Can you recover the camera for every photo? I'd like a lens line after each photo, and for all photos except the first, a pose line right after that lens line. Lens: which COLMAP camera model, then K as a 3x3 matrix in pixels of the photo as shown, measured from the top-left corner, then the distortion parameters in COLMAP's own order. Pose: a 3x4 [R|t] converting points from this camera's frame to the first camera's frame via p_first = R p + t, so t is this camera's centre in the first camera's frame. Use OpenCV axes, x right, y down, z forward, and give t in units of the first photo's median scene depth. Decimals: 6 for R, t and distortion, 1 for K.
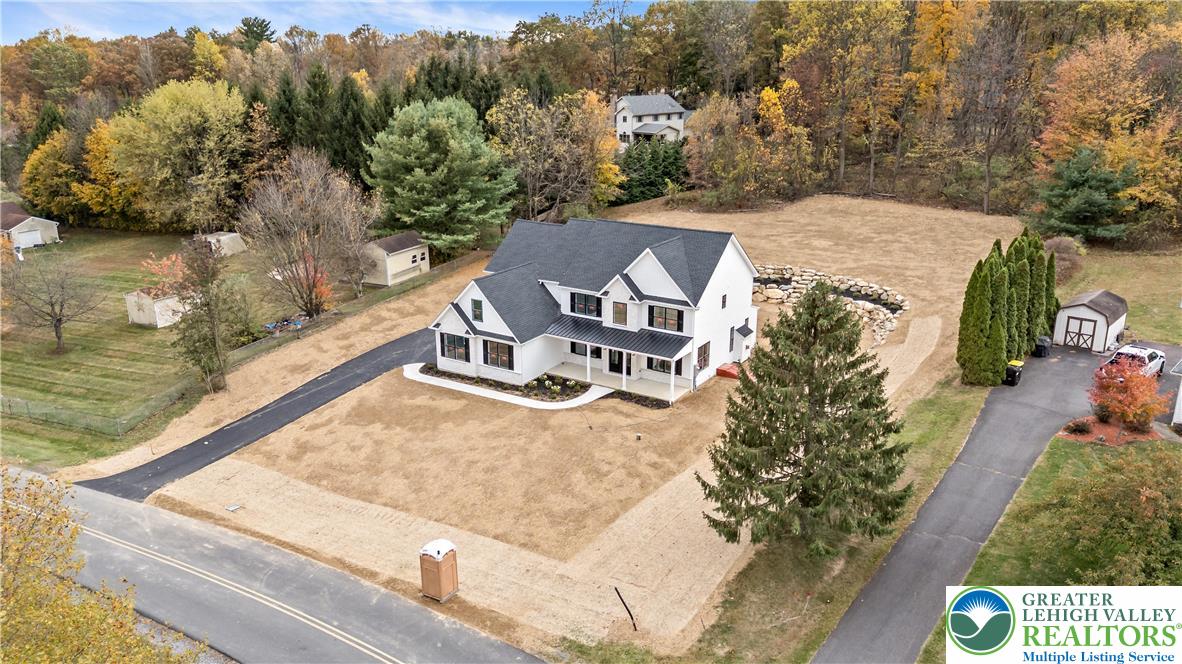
lens RADIAL K [[864.7, 0, 594.2], [0, 864.7, 328.8], [0, 0, 1]] dist [0.079069, -0.085385]
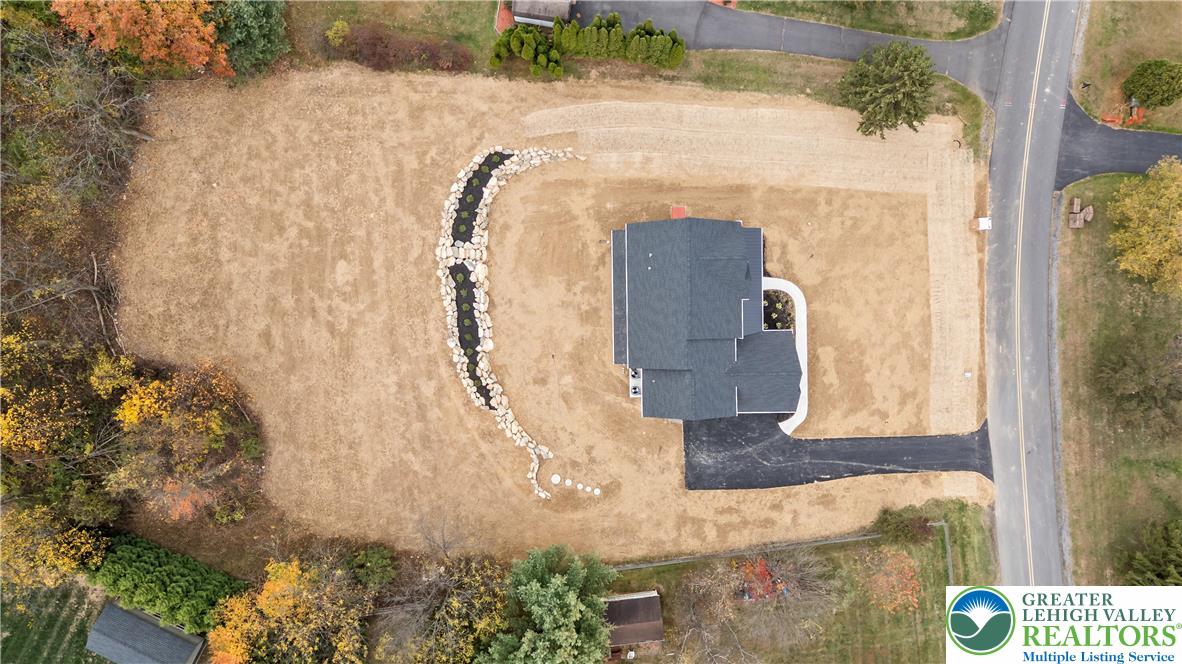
lens RADIAL K [[864.7, 0, 594.2], [0, 864.7, 328.8], [0, 0, 1]] dist [0.079069, -0.085385]
pose [[-0.547786, -0.836538, -0.011599, 0.111900], [0.234419, -0.166783, 0.957722, -1.401237], [-0.803105, 0.521908, 0.287462, 0.817962]]
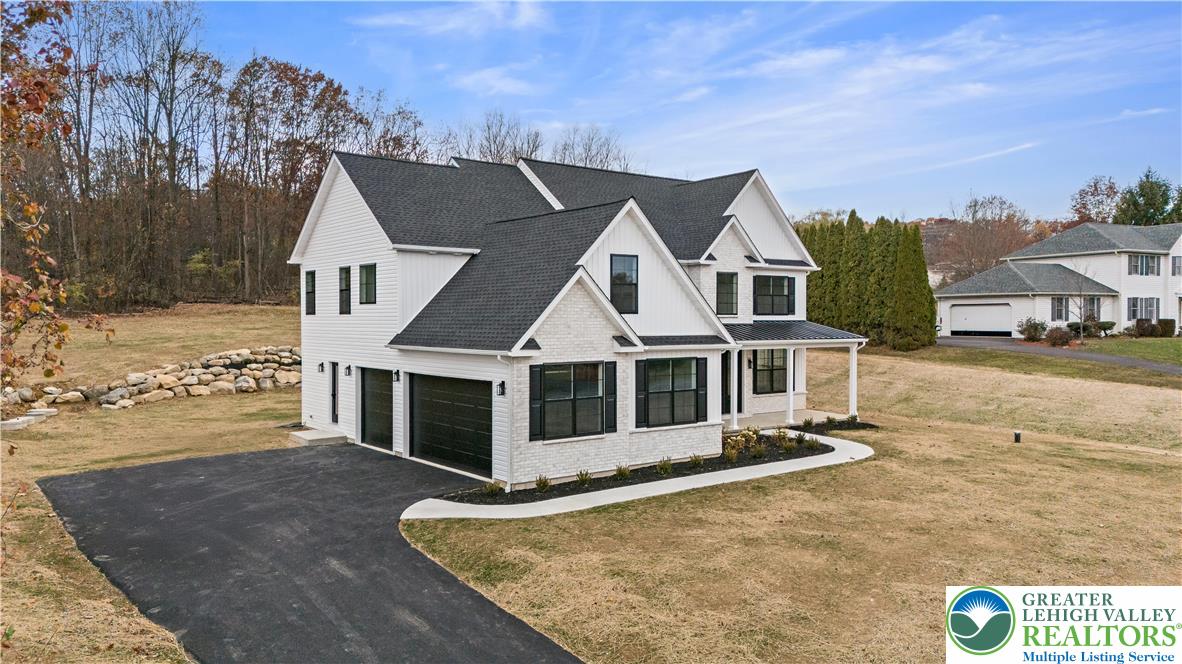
lens RADIAL K [[864.7, 0, 594.2], [0, 864.7, 328.8], [0, 0, 1]] dist [0.079069, -0.085385]
pose [[0.345285, -0.012850, 0.938410, -0.495299], [0.276981, 0.956762, -0.088813, 0.027487], [-0.896694, 0.290588, 0.333915, 0.886449]]
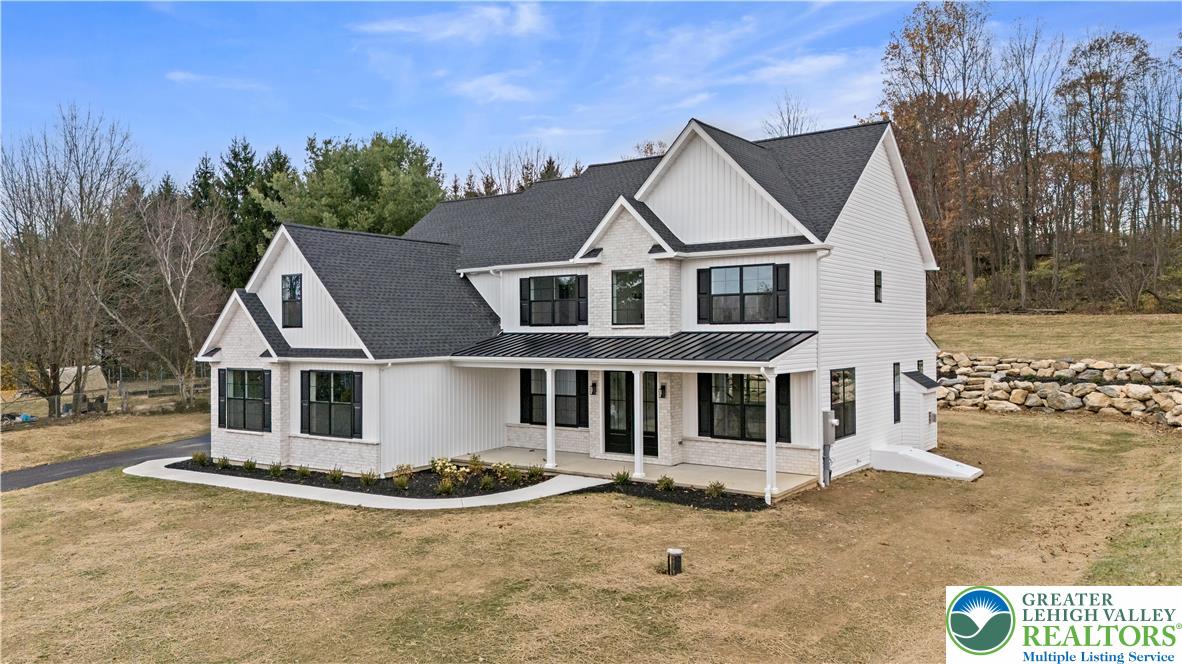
lens RADIAL K [[864.7, 0, 594.2], [0, 864.7, 328.8], [0, 0, 1]] dist [0.079069, -0.085385]
pose [[0.998517, -0.008427, -0.053781, 0.035044], [-0.008064, 0.954151, -0.299217, 0.117480], [0.053837, 0.299207, 0.952668, 0.602811]]
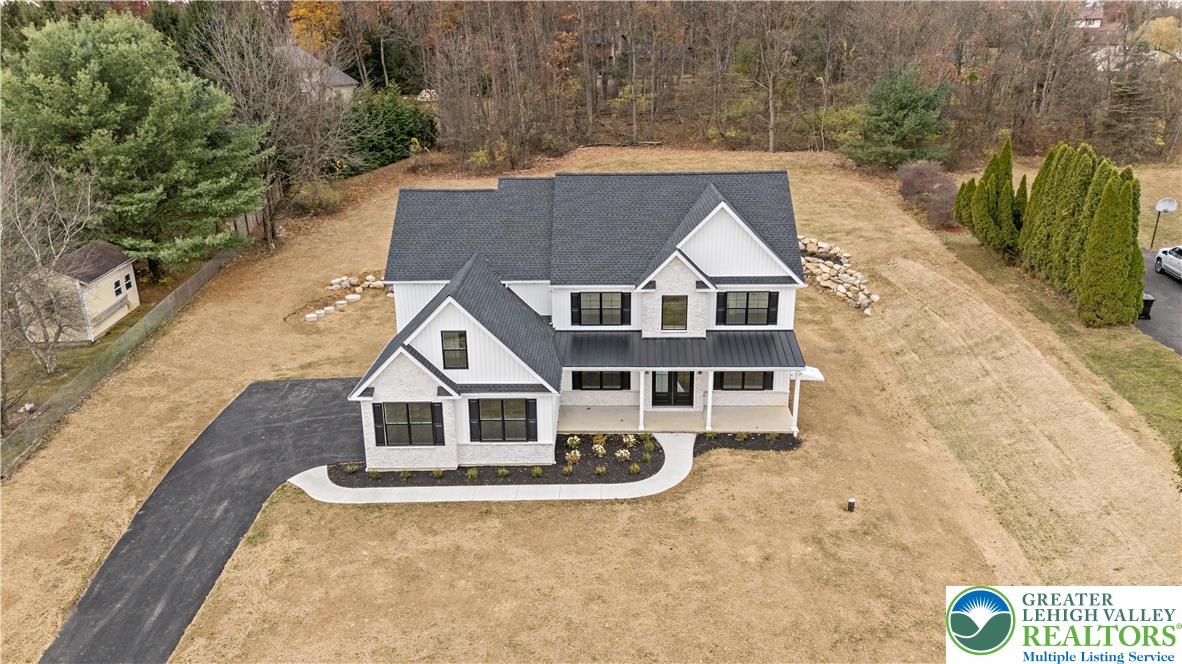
lens RADIAL K [[864.7, 0, 594.2], [0, 864.7, 328.8], [0, 0, 1]] dist [0.079069, -0.085385]
pose [[0.852197, -0.172499, 0.493968, -0.327830], [0.163203, 0.984625, 0.062283, -0.054102], [-0.497116, 0.027540, 0.867247, 0.475906]]
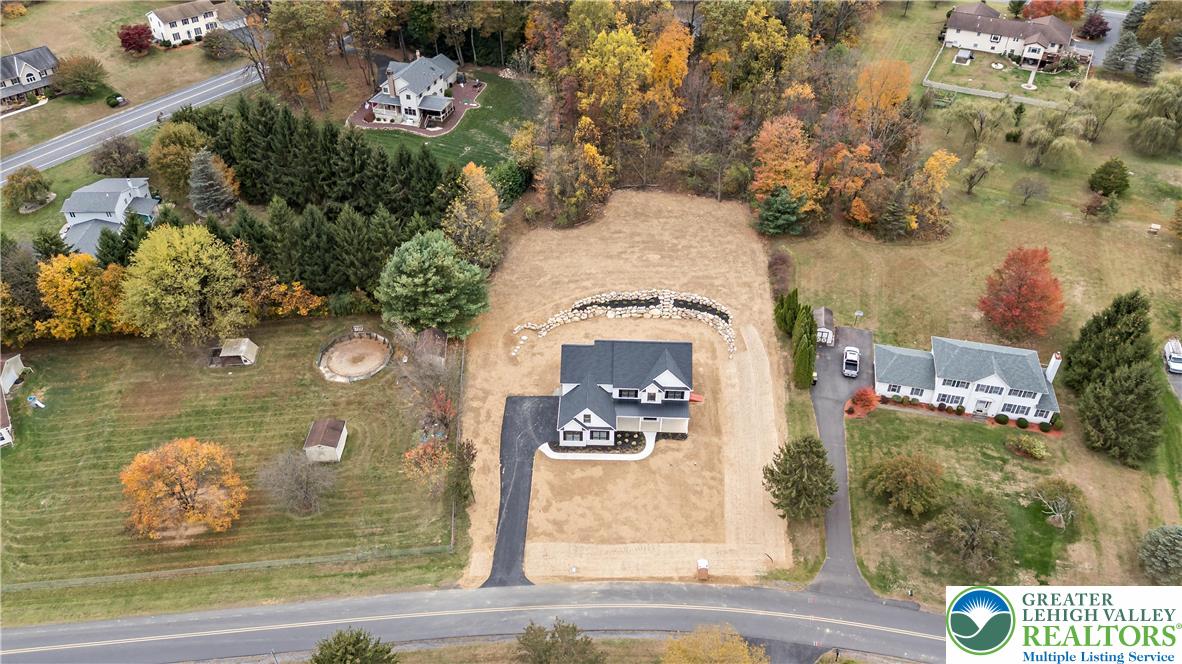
lens RADIAL K [[864.7, 0, 594.2], [0, 864.7, 328.8], [0, 0, 1]] dist [0.079069, -0.085385]
pose [[0.858686, -0.302963, 0.413368, -0.854792], [0.138718, 0.913852, 0.381617, -0.934795], [-0.493373, -0.270347, 0.826738, -0.546140]]
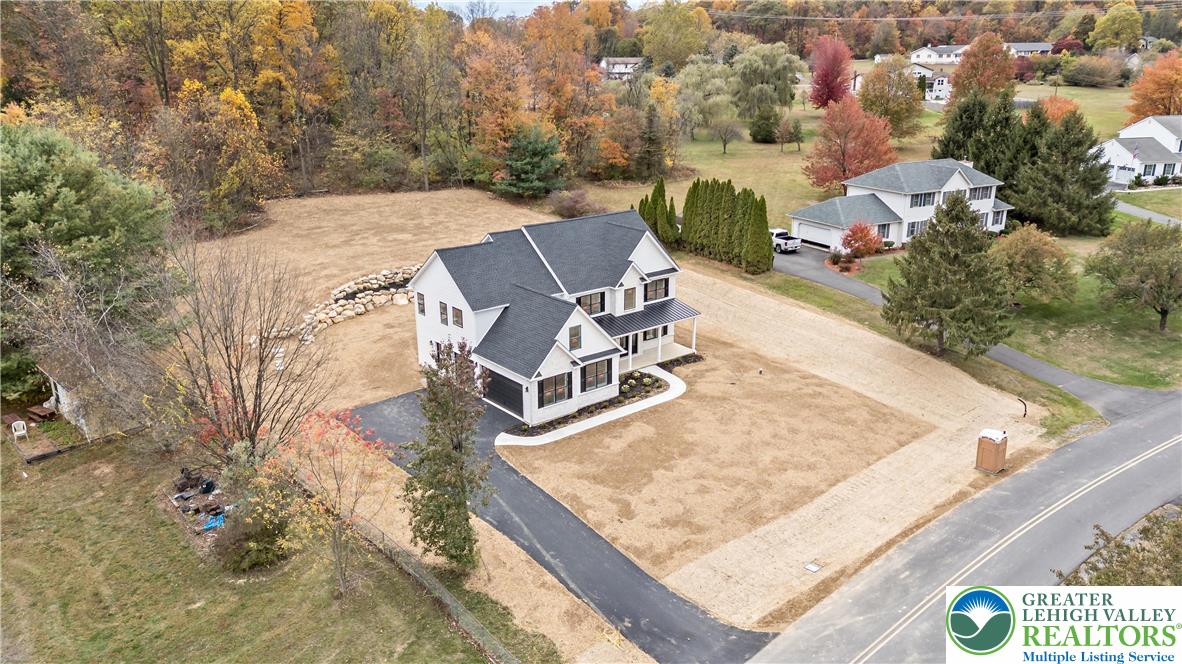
lens RADIAL K [[864.7, 0, 594.2], [0, 864.7, 328.8], [0, 0, 1]] dist [0.079069, -0.085385]
pose [[0.314258, -0.286799, 0.904980, -0.942898], [0.281891, 0.938471, 0.199525, -0.204146], [-0.906521, 0.192403, 0.375768, 0.636552]]
